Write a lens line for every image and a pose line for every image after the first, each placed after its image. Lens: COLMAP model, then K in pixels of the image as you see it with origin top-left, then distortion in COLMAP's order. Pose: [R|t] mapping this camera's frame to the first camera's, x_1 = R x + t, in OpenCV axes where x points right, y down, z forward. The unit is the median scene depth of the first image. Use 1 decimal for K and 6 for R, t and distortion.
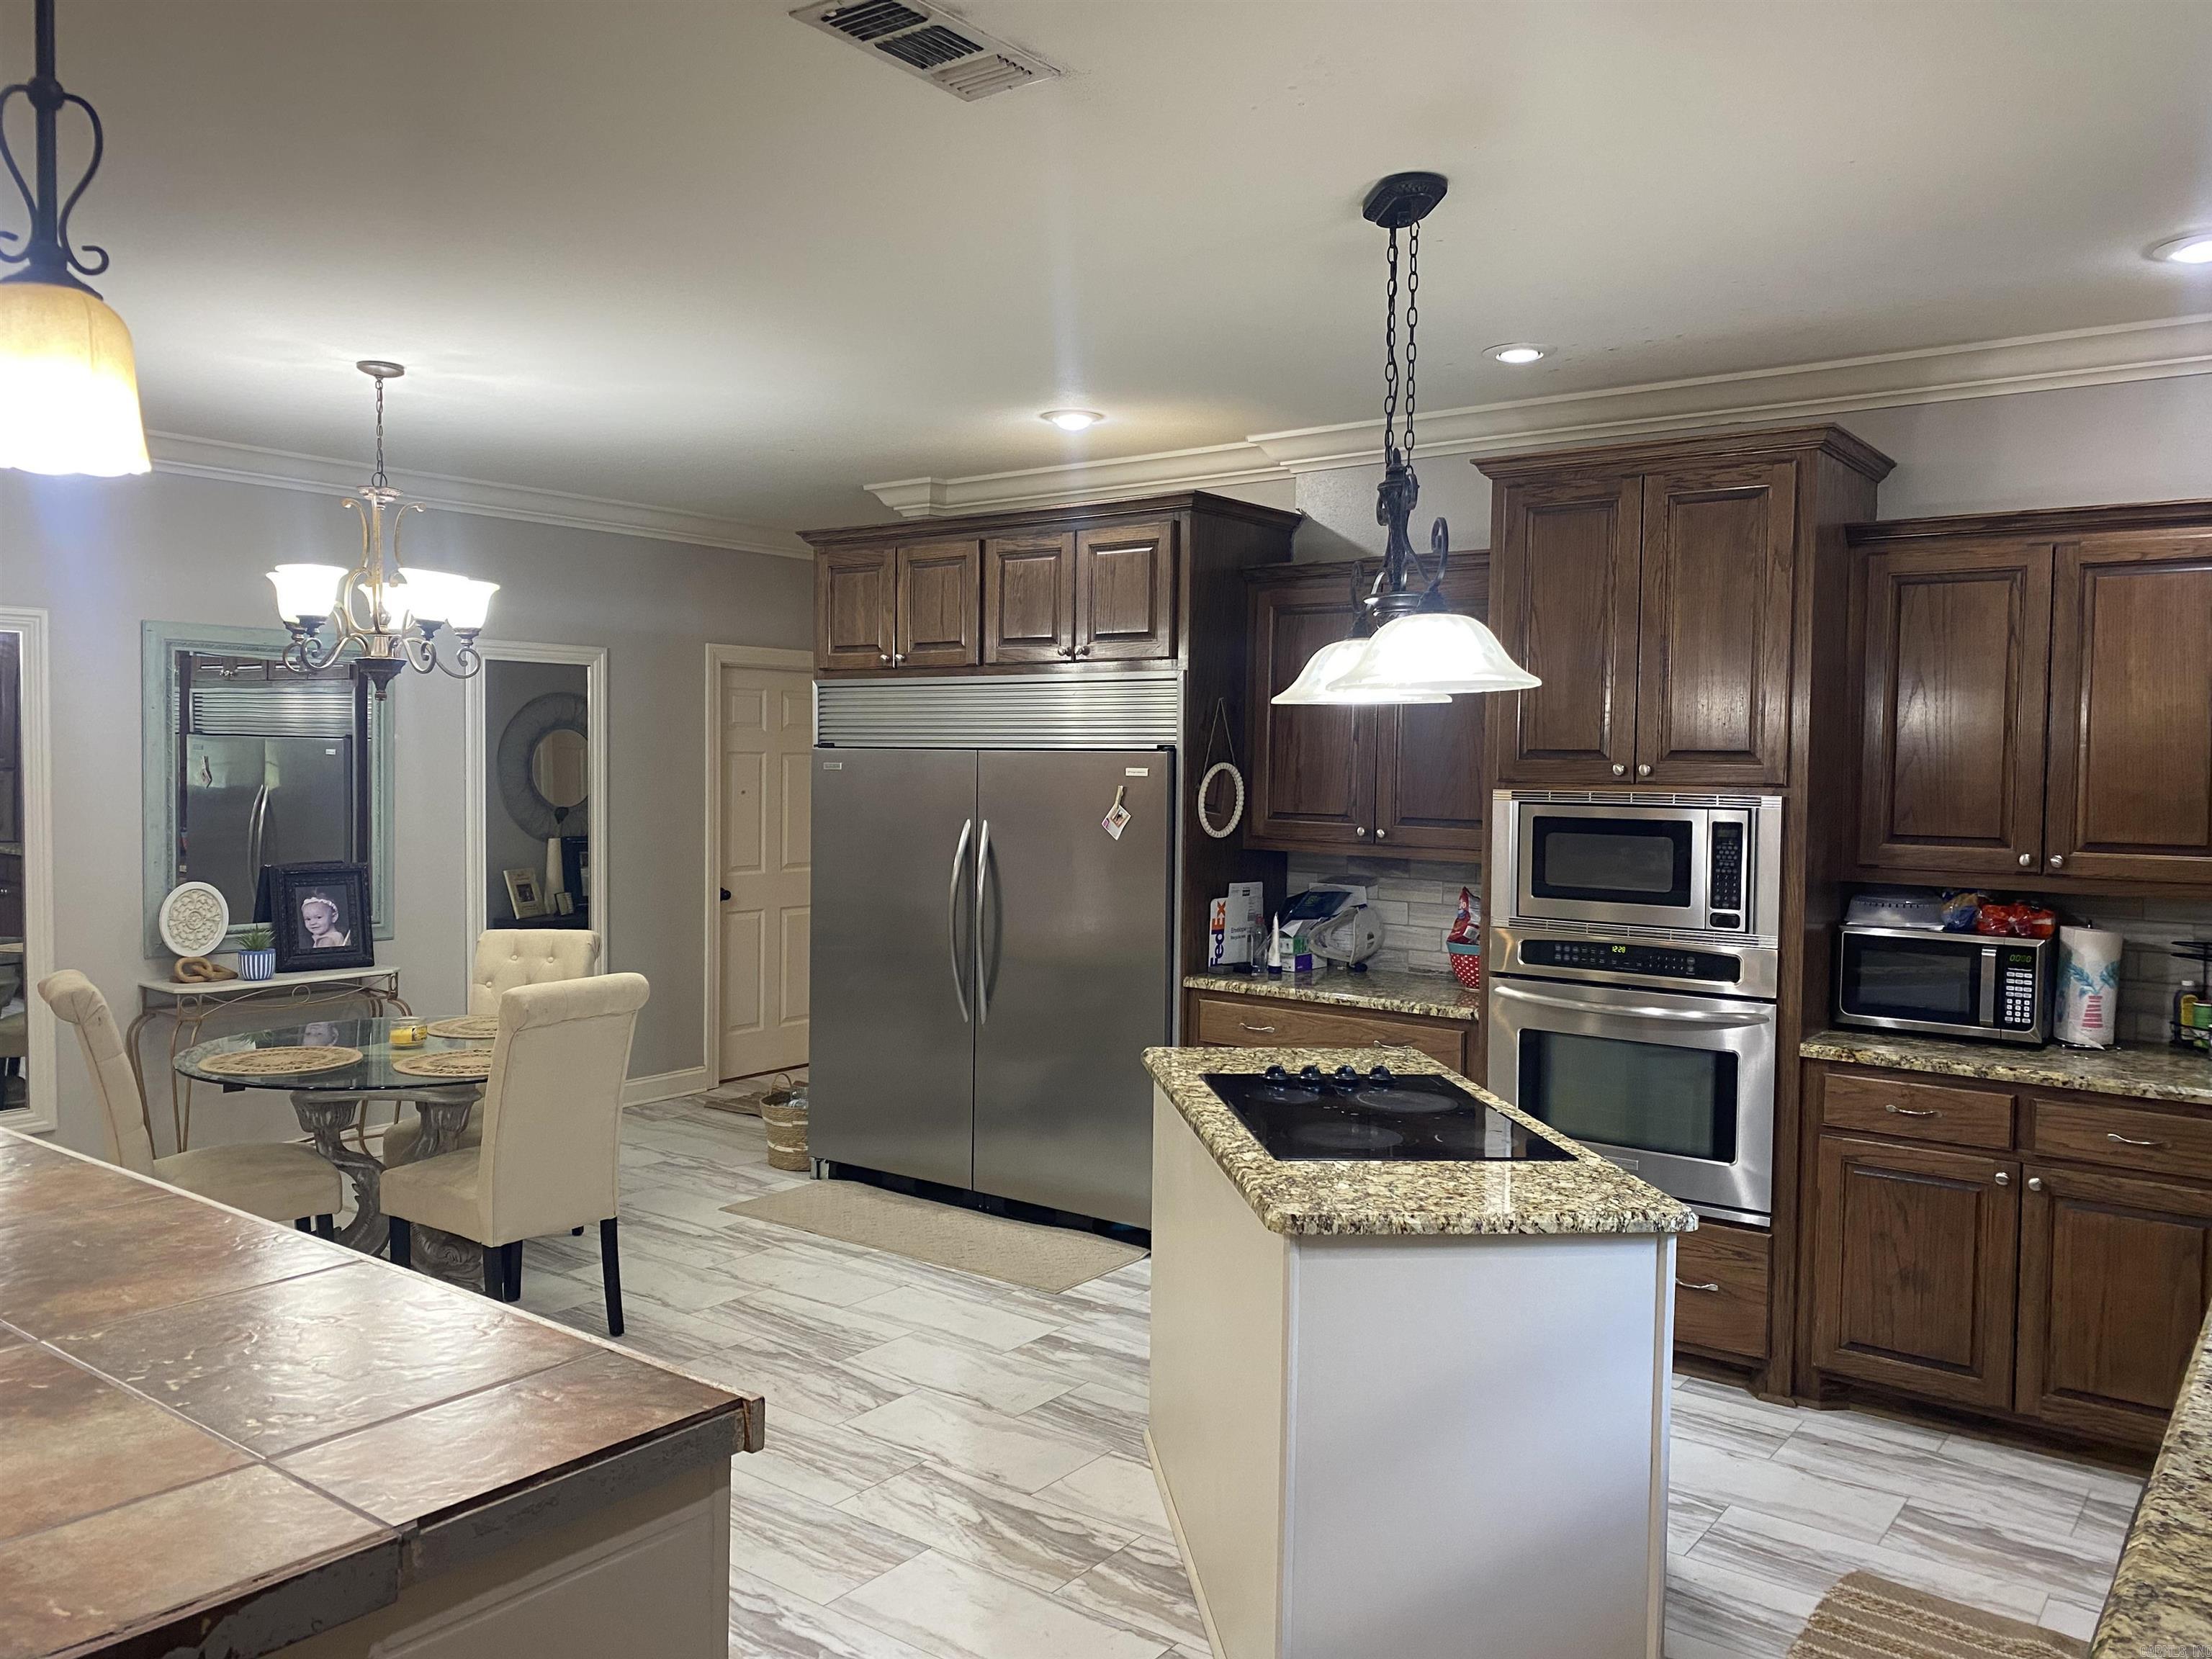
lens RADIAL K [[1688.3, 0, 1093.7], [0, 1688.3, 796.0], [0, 0, 1]] dist [0.053619, -0.061796]
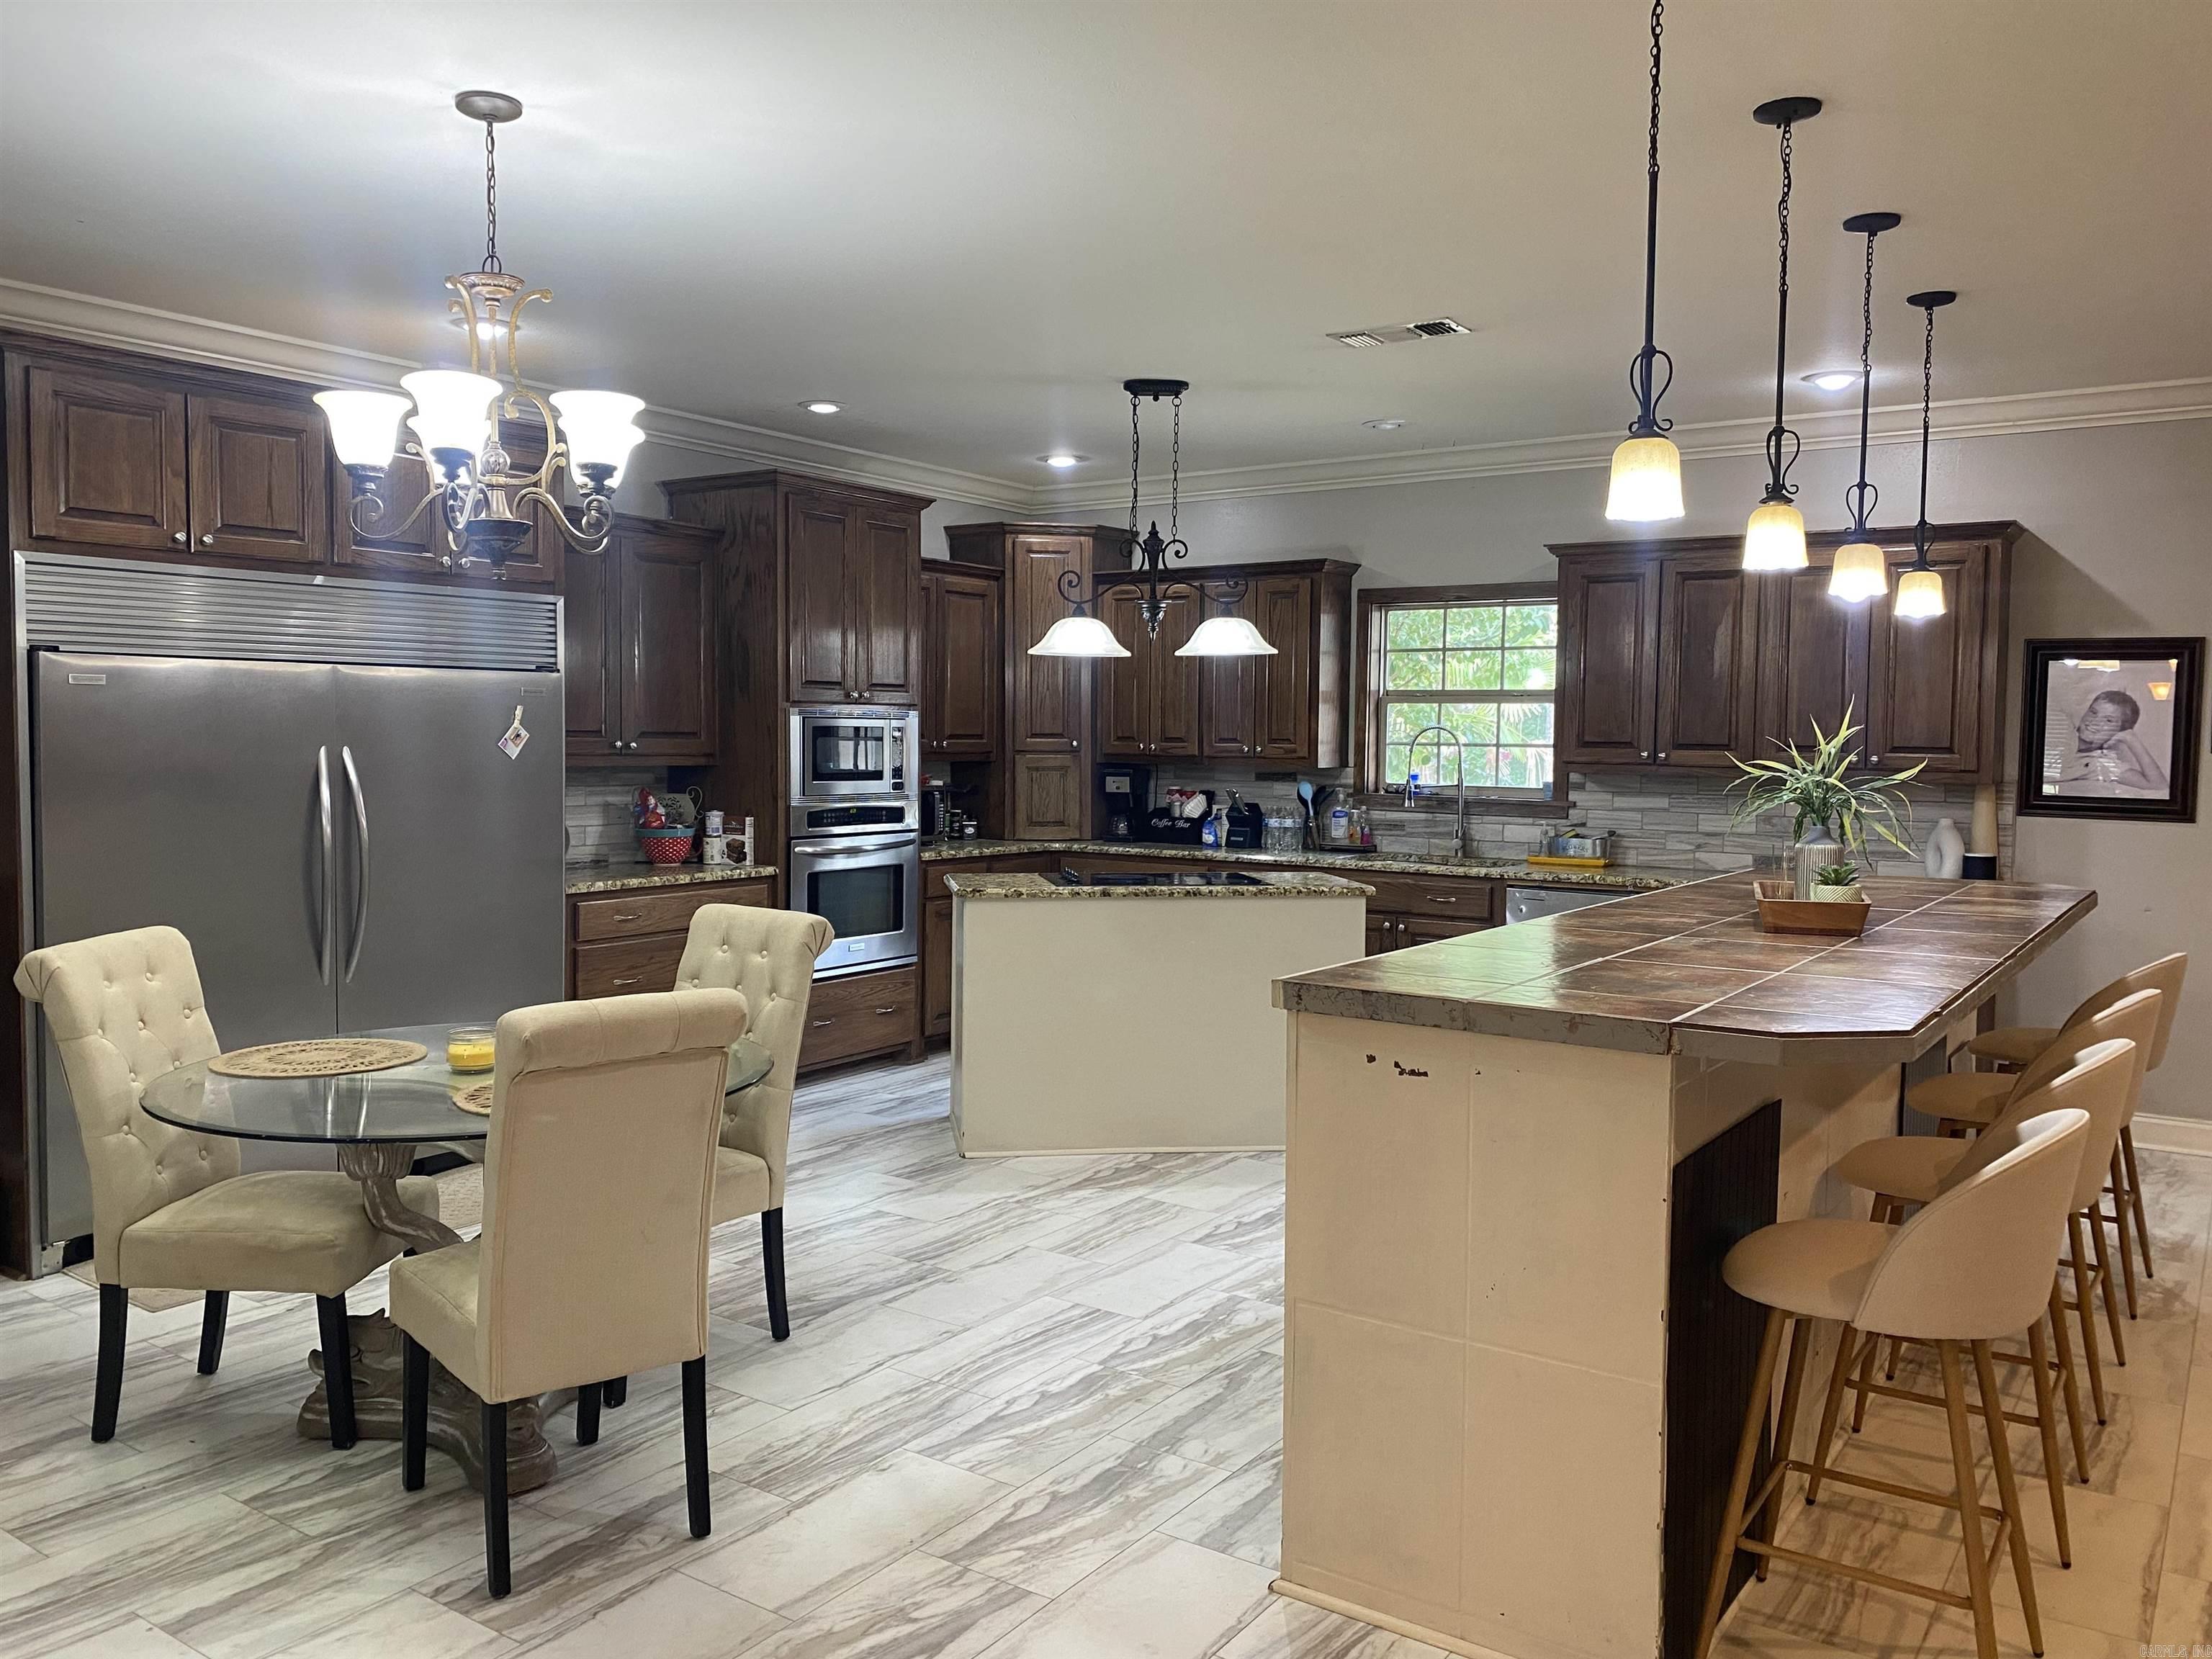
lens RADIAL K [[1688.3, 0, 1059.4], [0, 1688.3, 807.7], [0, 0, 1]] dist [0.053619, -0.061796]
pose [[-0.030667, -0.056011, 0.997959, -1.052365], [0.016562, 0.998263, 0.056537, 0.002538], [-0.999392, 0.018262, -0.029686, 0.732961]]
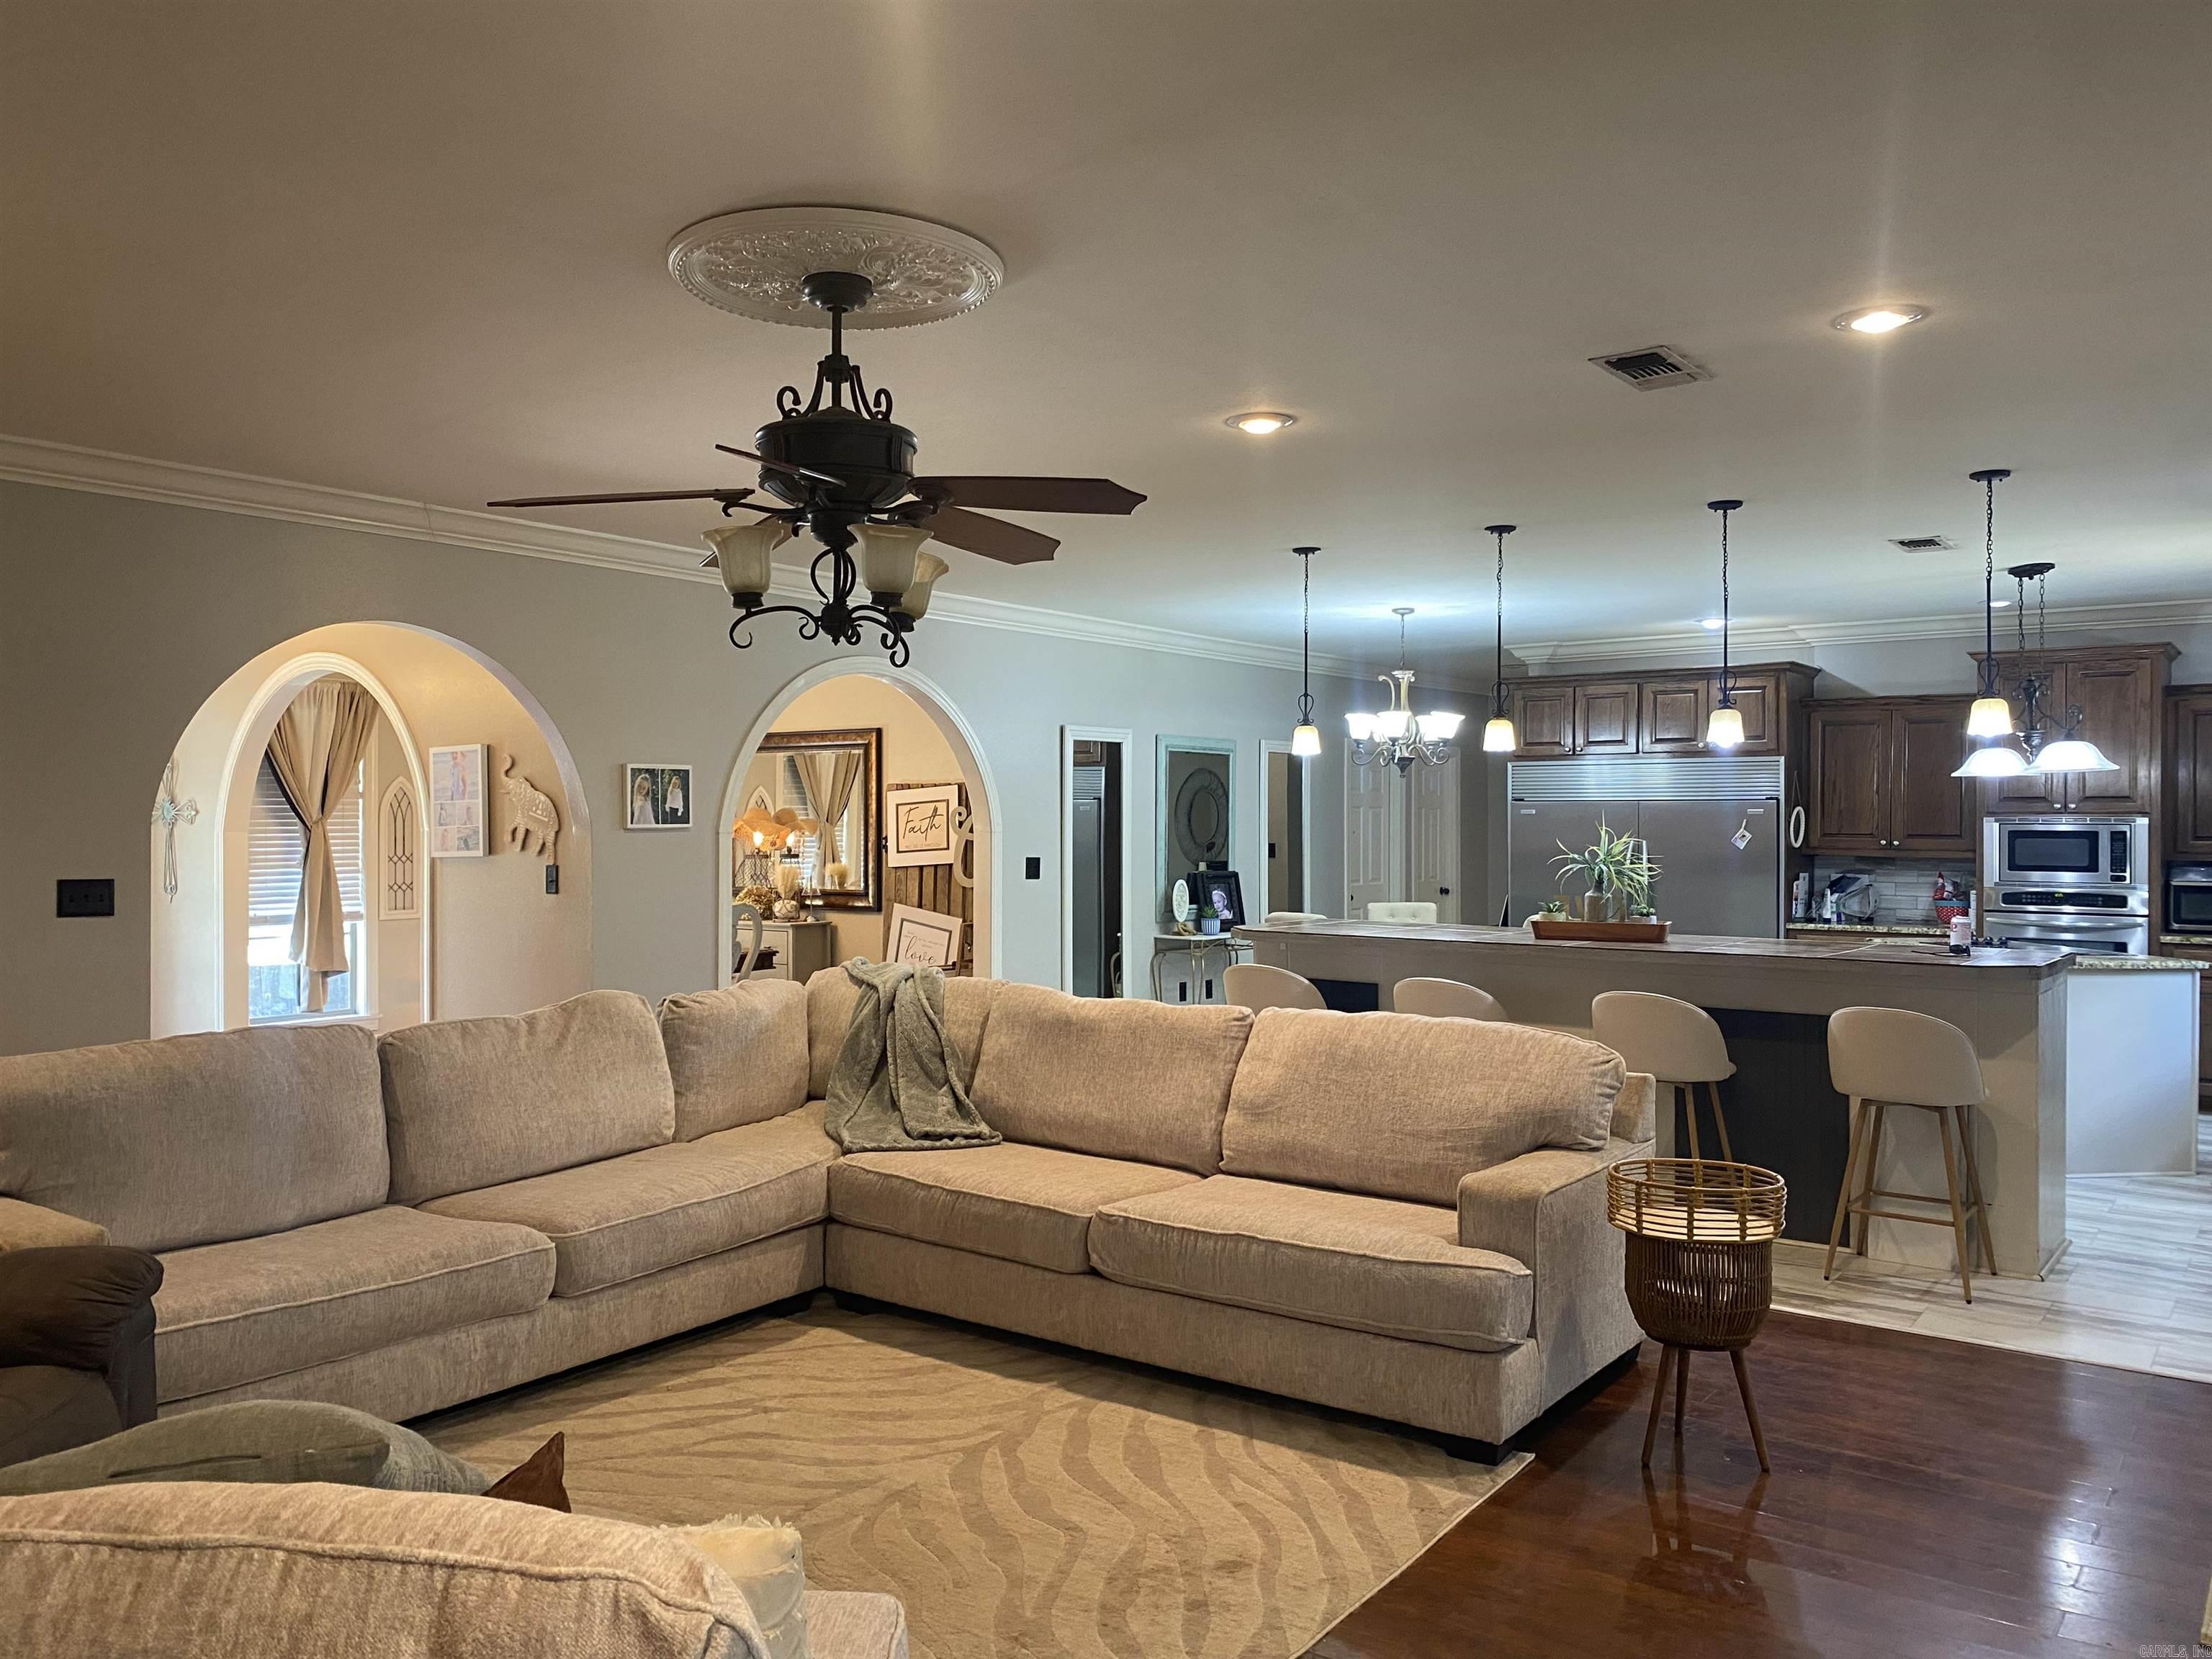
lens RADIAL K [[1688.3, 0, 1106.5], [0, 1688.3, 814.1], [0, 0, 1]] dist [0.053619, -0.061796]
pose [[0.999753, -0.007388, 0.020970, -0.740184], [0.007968, 0.999583, -0.027742, 0.035043], [-0.020756, 0.027902, 0.999395, -0.862767]]
